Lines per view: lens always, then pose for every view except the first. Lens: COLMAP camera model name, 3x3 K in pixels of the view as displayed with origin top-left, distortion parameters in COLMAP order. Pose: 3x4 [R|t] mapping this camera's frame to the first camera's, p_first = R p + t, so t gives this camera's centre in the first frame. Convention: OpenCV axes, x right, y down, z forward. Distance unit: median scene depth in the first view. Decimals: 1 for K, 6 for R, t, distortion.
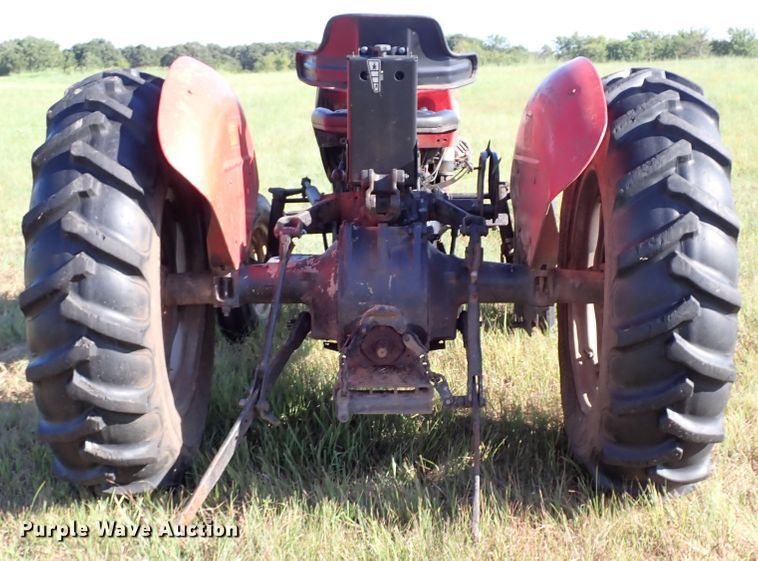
lens RADIAL K [[812.8, 0, 377.3], [0, 812.8, 286.4], [0, 0, 1]] dist [-0.083510, 0.000000]
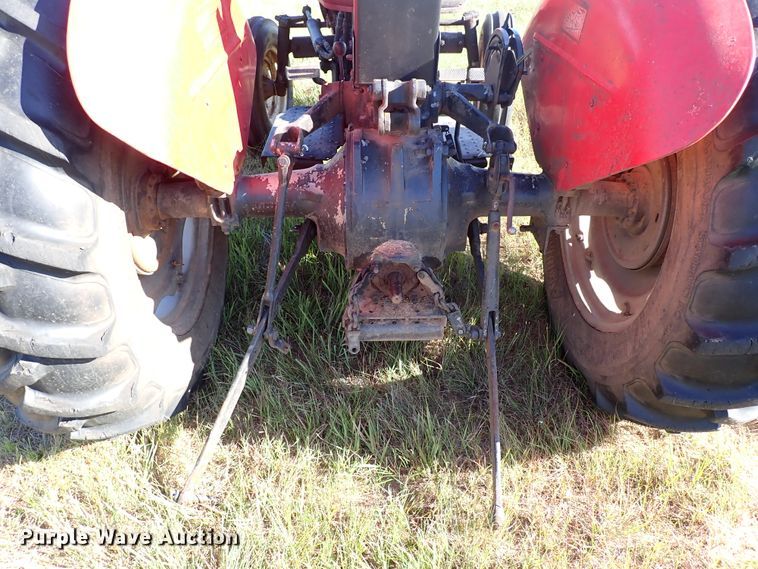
lens RADIAL K [[525.9, 0, 377.3], [0, 525.9, 287.7], [0, 0, 1]] dist [-0.025489, -0.002729]
pose [[0.999566, -0.007410, 0.028513, -0.031128], [-0.004203, 0.922082, 0.386972, -0.151768], [-0.029159, -0.386924, 0.921650, 0.435565]]
